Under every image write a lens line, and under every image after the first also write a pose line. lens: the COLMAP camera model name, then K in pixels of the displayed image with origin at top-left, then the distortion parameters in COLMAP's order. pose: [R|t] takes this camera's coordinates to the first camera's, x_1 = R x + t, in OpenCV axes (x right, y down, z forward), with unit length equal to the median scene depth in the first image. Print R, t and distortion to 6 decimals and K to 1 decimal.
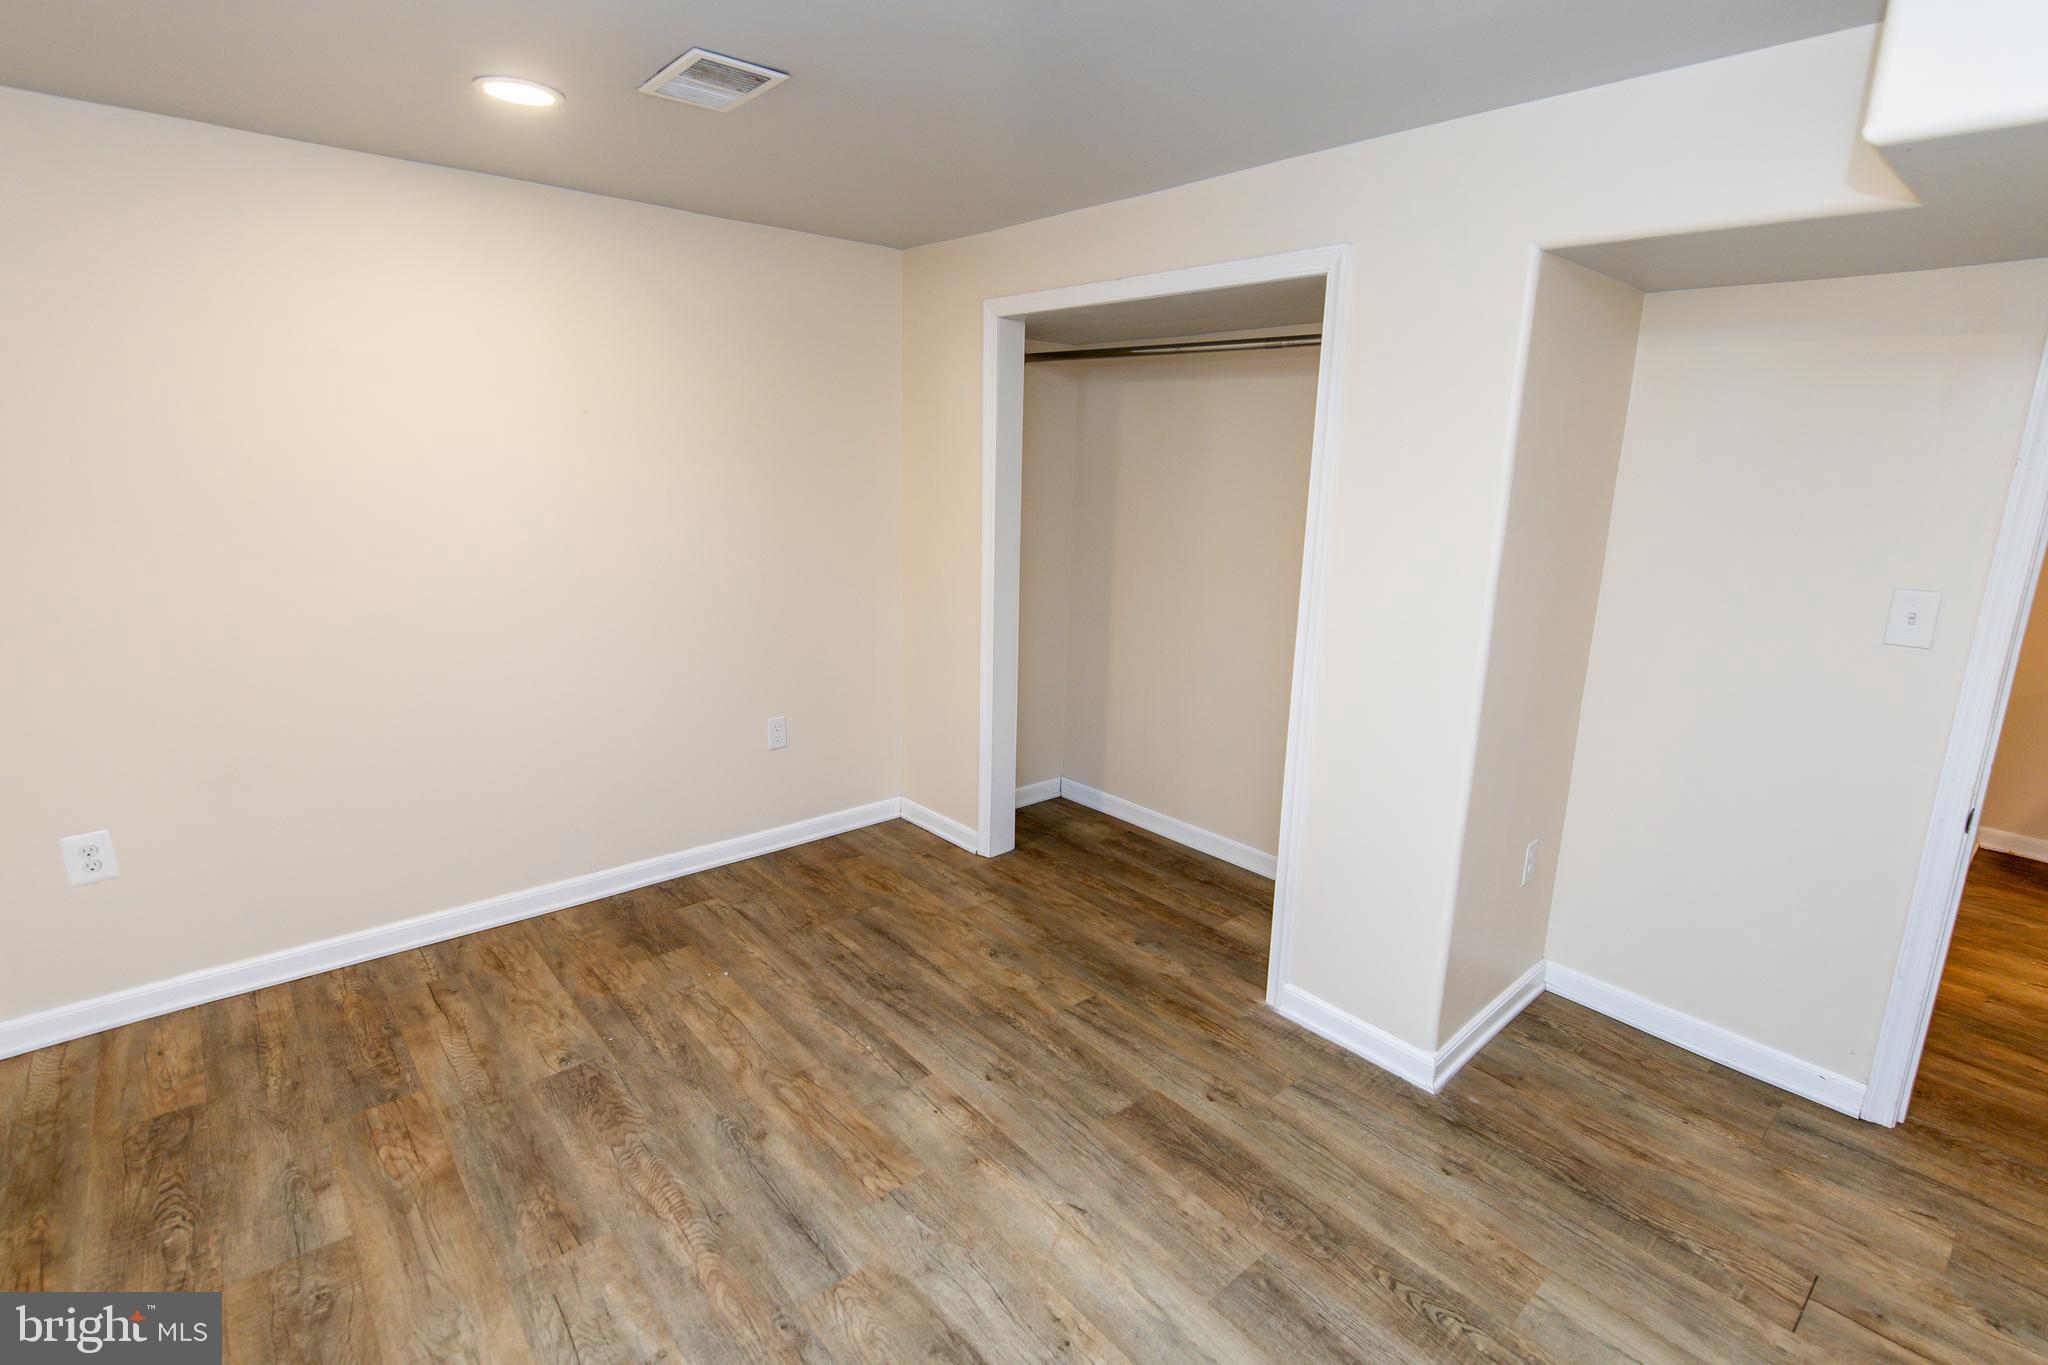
lens RADIAL K [[965.4, 0, 1030.8], [0, 965.4, 679.5], [0, 0, 1]] dist [0.004243, -0.001905]
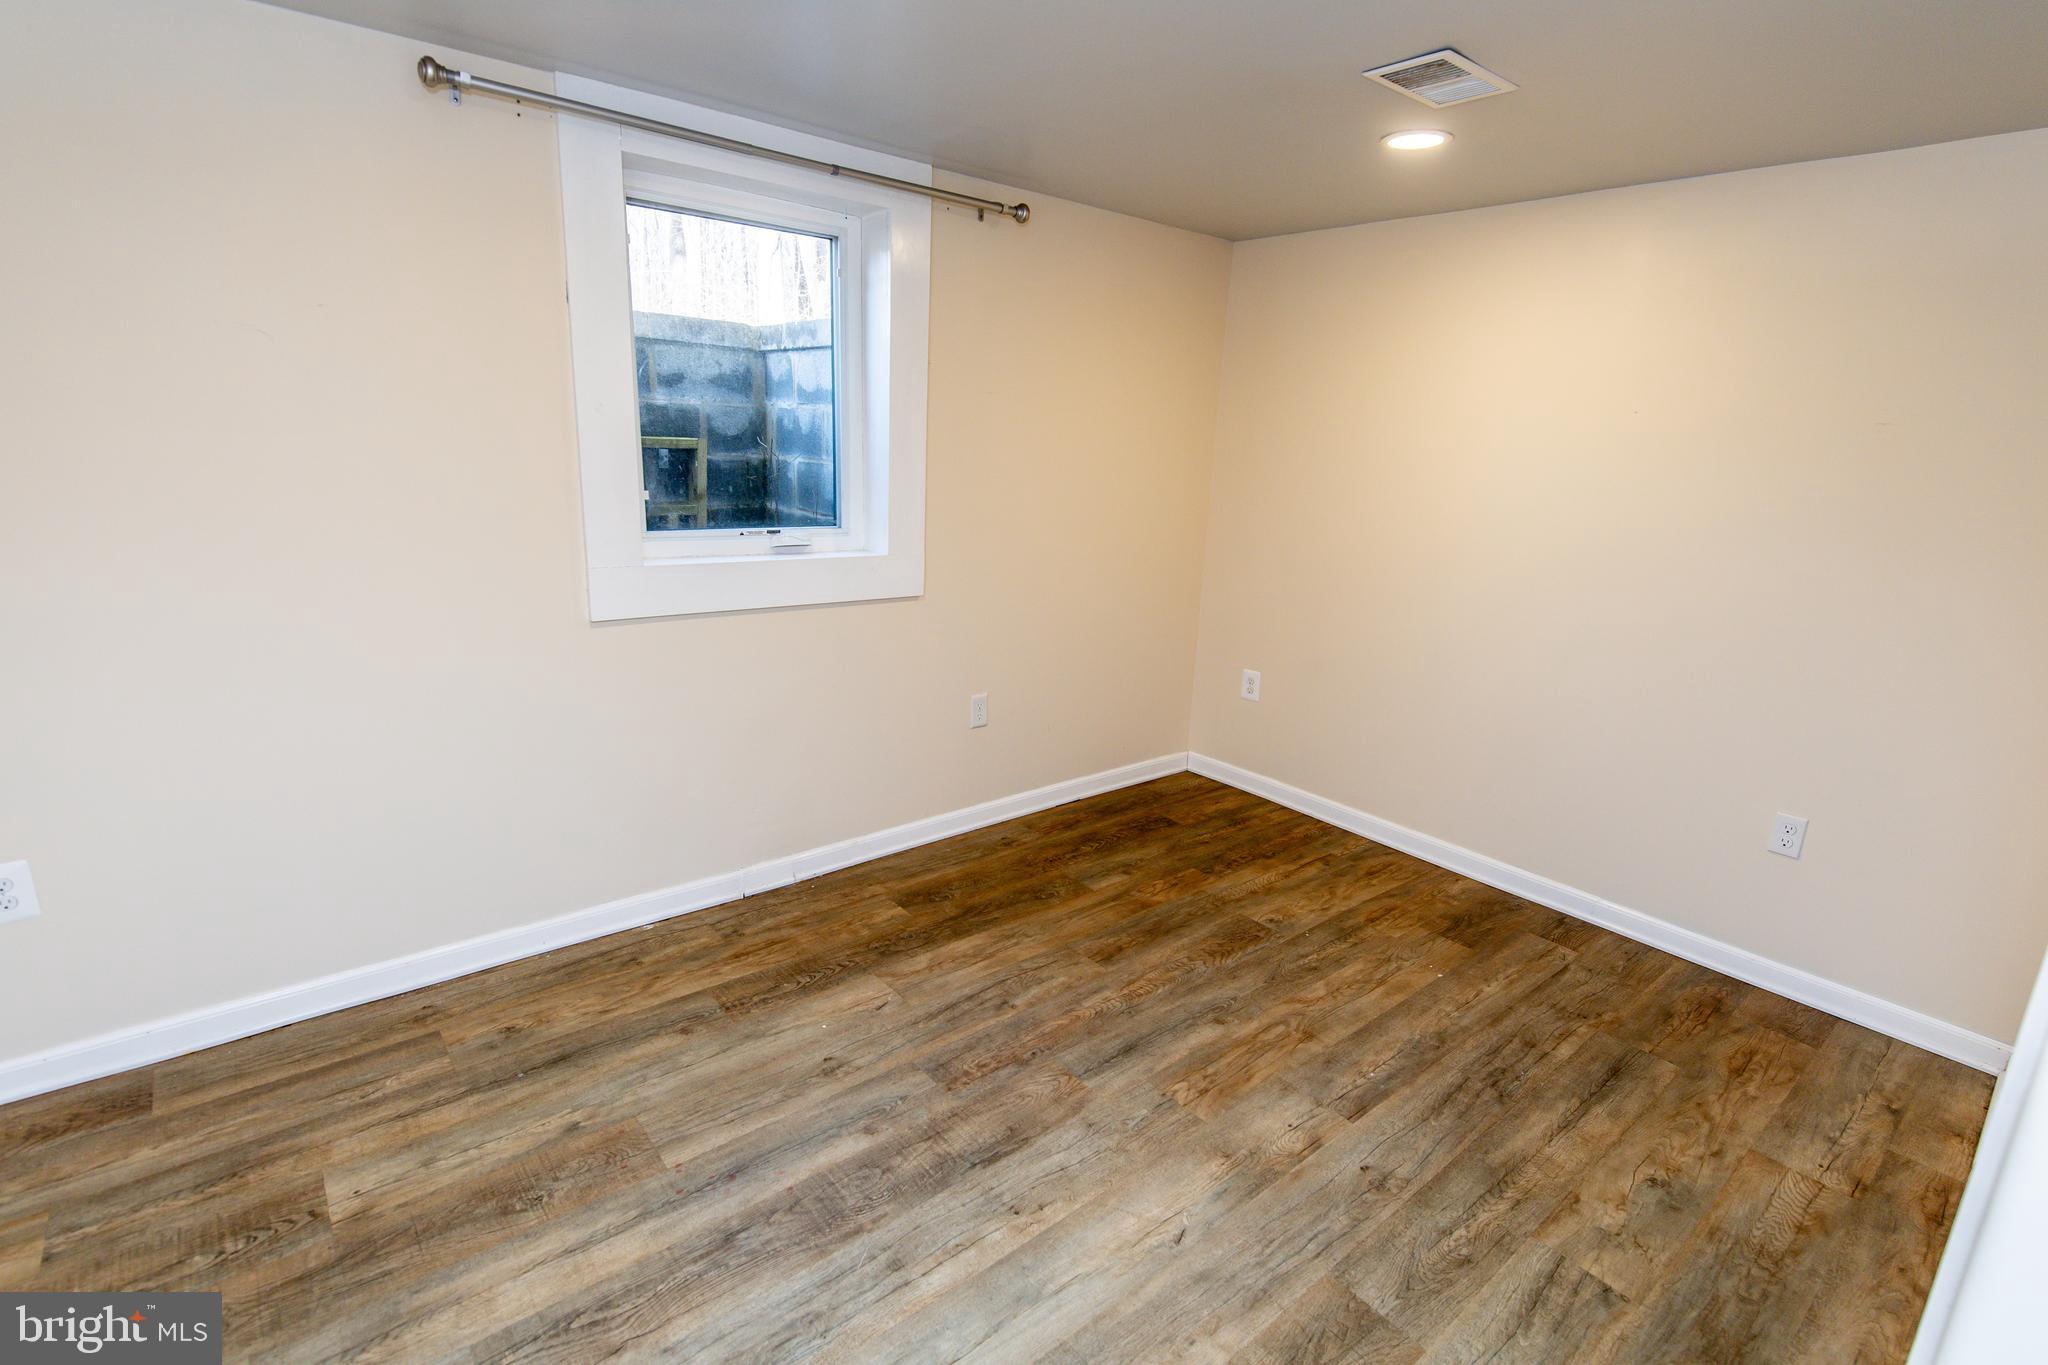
lens RADIAL K [[965.4, 0, 1029.3], [0, 965.4, 683.4], [0, 0, 1]] dist [0.004243, -0.001905]
pose [[-0.020251, 0.229100, -0.973192, 0.669095], [-0.275900, 0.934315, 0.225689, -0.091218], [0.960973, 0.273074, 0.044288, 0.548905]]
